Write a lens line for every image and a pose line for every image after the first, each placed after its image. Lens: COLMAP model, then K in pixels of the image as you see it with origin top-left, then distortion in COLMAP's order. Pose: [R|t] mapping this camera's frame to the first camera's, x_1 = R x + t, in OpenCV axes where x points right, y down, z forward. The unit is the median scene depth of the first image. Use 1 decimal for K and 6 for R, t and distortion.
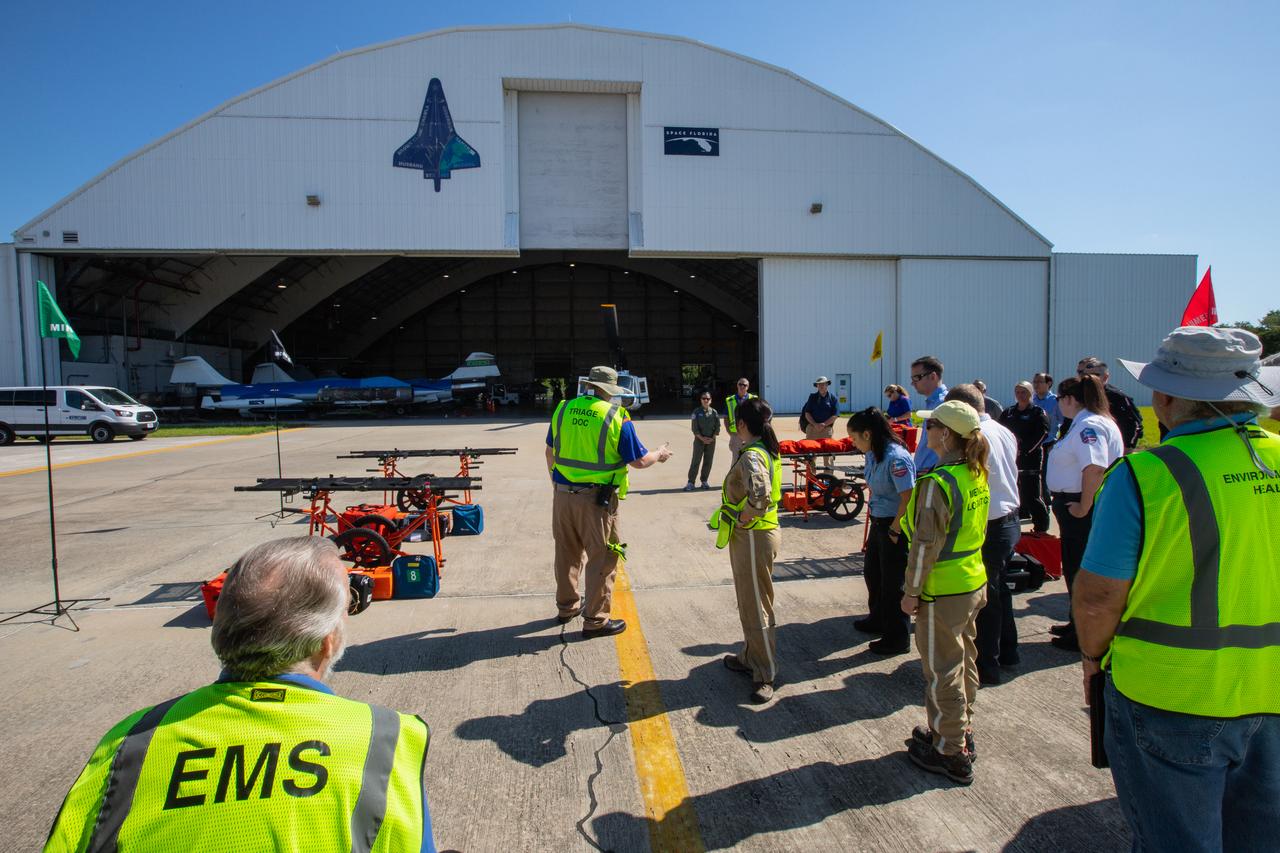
lens RADIAL K [[680.0, 0, 640.0], [0, 680.0, 426.5], [0, 0, 1]] dist [-0.026902, 0.001142]
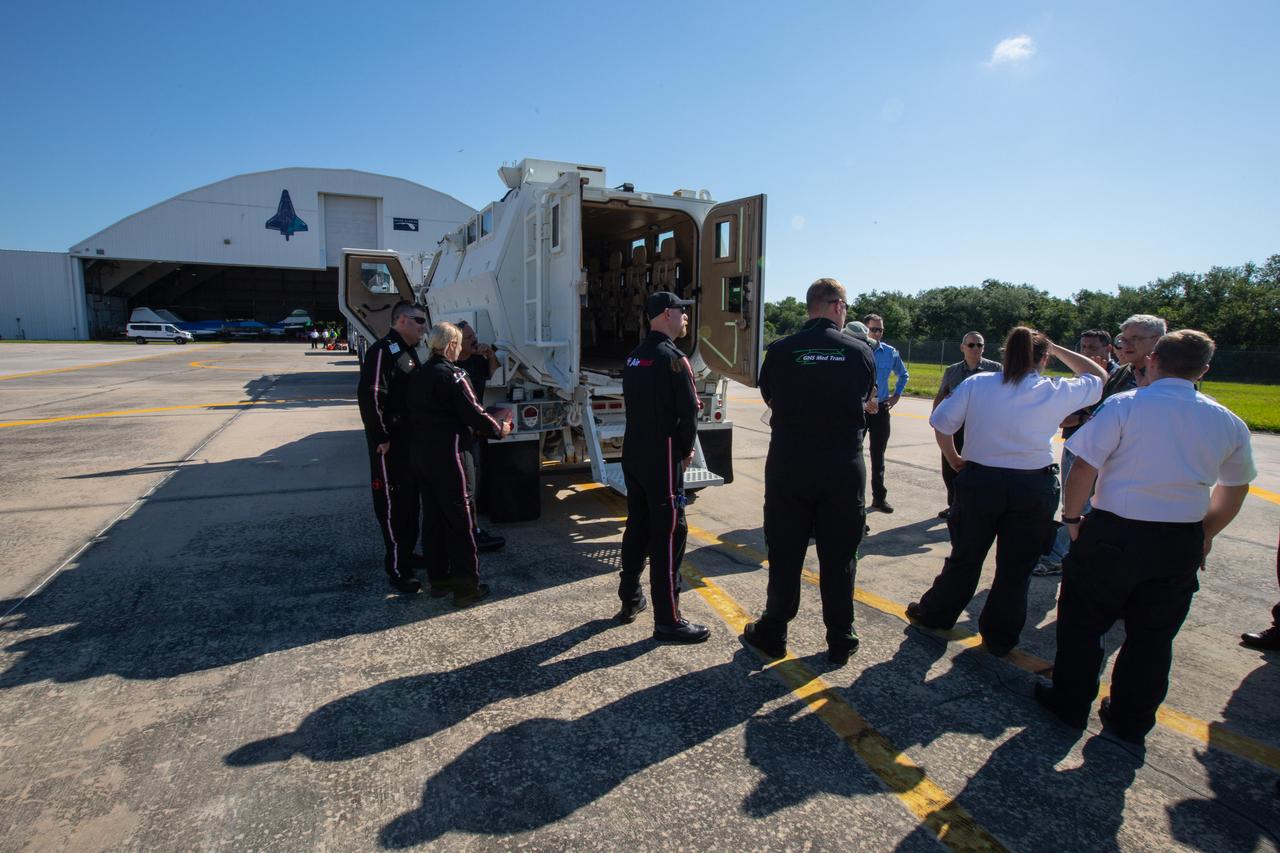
lens RADIAL K [[680.0, 0, 640.0], [0, 680.0, 426.5], [0, 0, 1]] dist [-0.026902, 0.001142]
pose [[0.951279, -0.010923, 0.308139, 0.121110], [-0.013347, 0.996977, 0.076545, 0.084209], [-0.308043, -0.076928, 0.948257, -1.547754]]
